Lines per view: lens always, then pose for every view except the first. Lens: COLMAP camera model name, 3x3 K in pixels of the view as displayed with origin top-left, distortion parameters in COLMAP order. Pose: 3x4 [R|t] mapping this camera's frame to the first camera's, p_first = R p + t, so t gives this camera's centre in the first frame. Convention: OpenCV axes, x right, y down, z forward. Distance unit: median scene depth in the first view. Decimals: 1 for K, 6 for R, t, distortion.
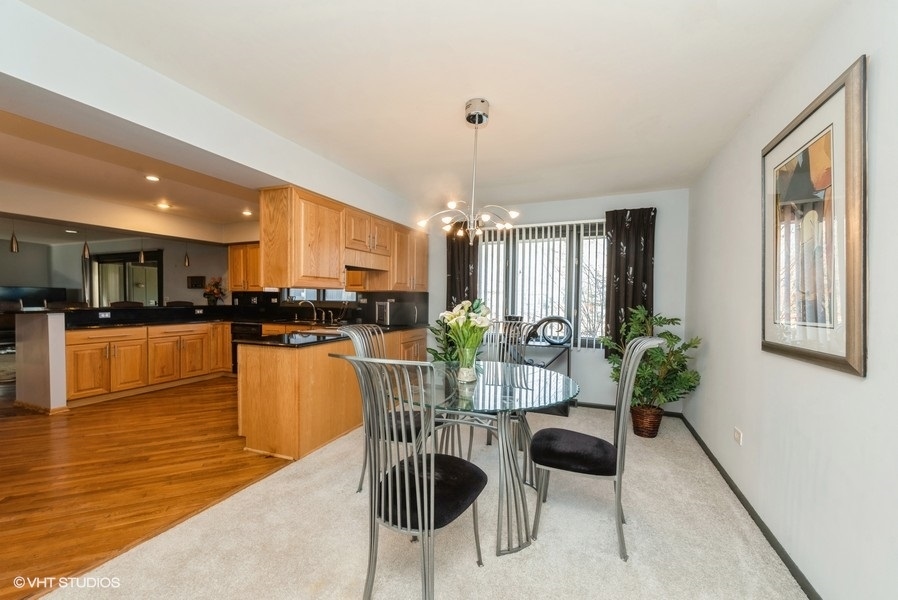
lens RADIAL K [[354.1, 0, 449.9], [0, 354.1, 301.6], [0, 0, 1]] dist [0.007281, -0.002276]
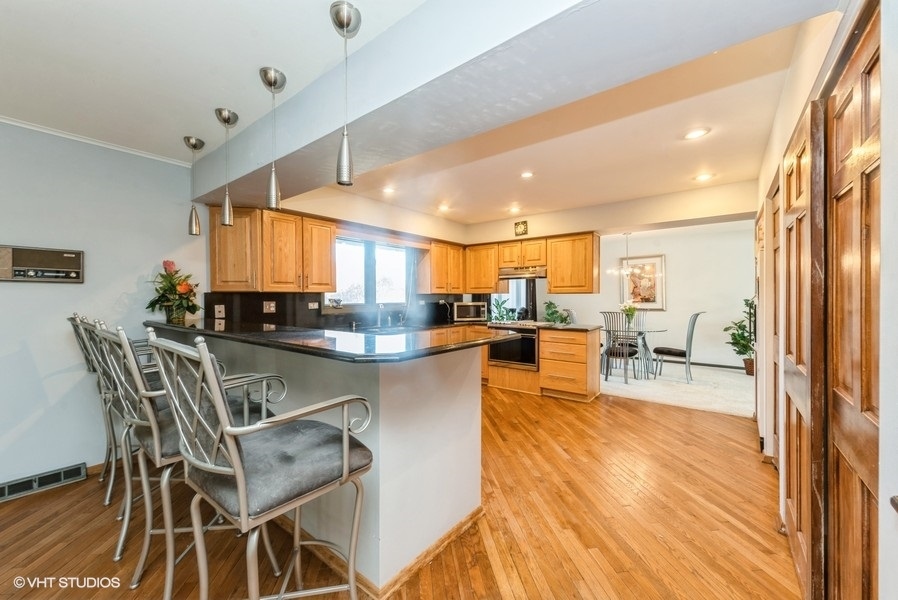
lens RADIAL K [[354.1, 0, 450.8], [0, 354.1, 298.0], [0, 0, 1]] dist [0.007281, -0.002276]
pose [[0.278040, -0.014191, 0.960465, -1.080059], [0.015196, 0.999831, 0.010374, -0.021242], [-0.960449, 0.011711, 0.278209, 0.569695]]
